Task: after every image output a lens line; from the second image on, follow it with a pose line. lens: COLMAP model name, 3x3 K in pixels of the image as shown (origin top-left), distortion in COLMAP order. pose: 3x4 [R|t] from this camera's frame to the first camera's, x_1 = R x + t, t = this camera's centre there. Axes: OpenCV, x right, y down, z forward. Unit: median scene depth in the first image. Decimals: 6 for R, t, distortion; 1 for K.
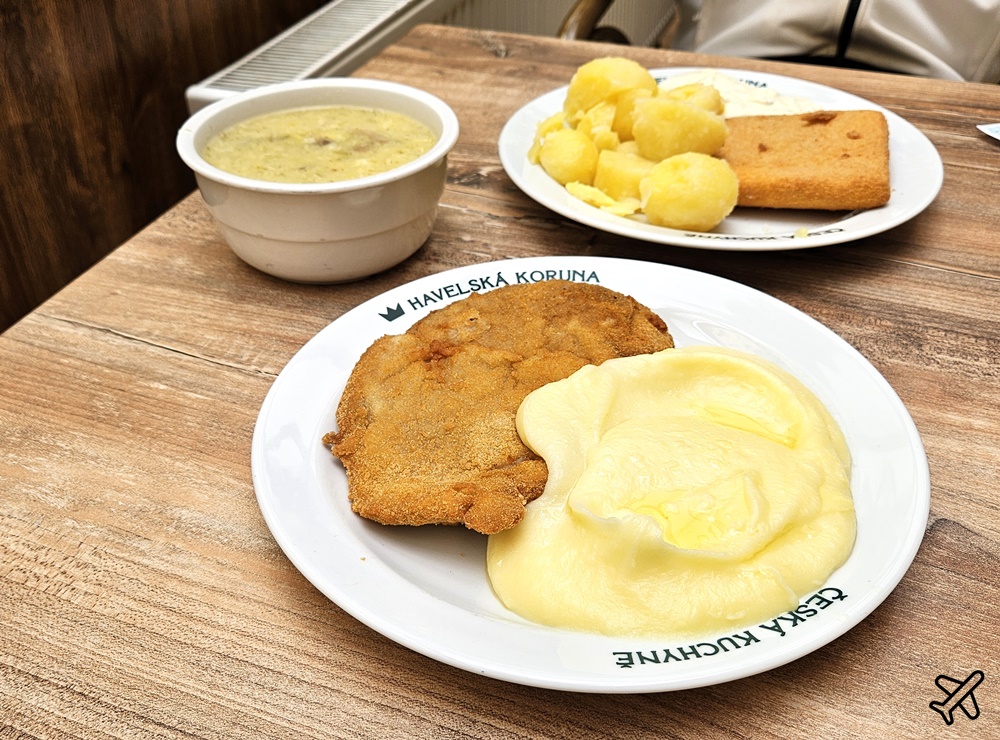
lens RADIAL K [[736.6, 0, 470.5], [0, 736.6, 370.1], [0, 0, 1]] dist [0.036816, -0.007073]
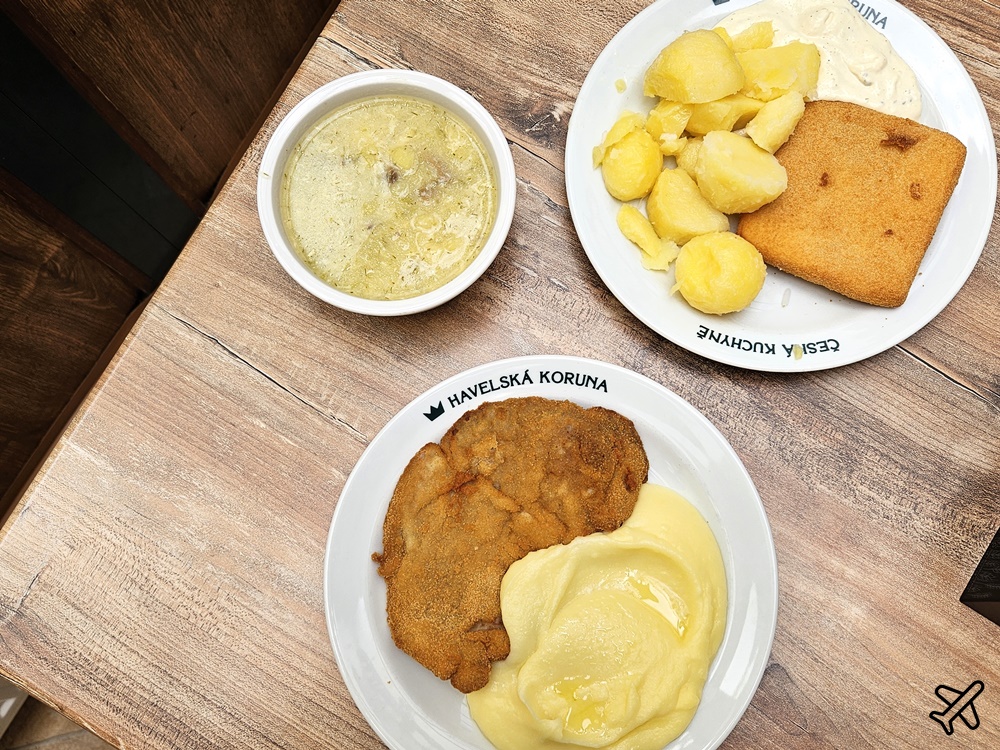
lens RADIAL K [[657.2, 0, 501.3], [0, 657.2, 381.0], [0, 0, 1]] dist [0.040485, -0.002666]
pose [[0.989943, 0.138177, -0.030323, 0.033939], [-0.103189, 0.851934, 0.513381, -0.695765], [0.096771, -0.505090, 0.857625, 0.063930]]
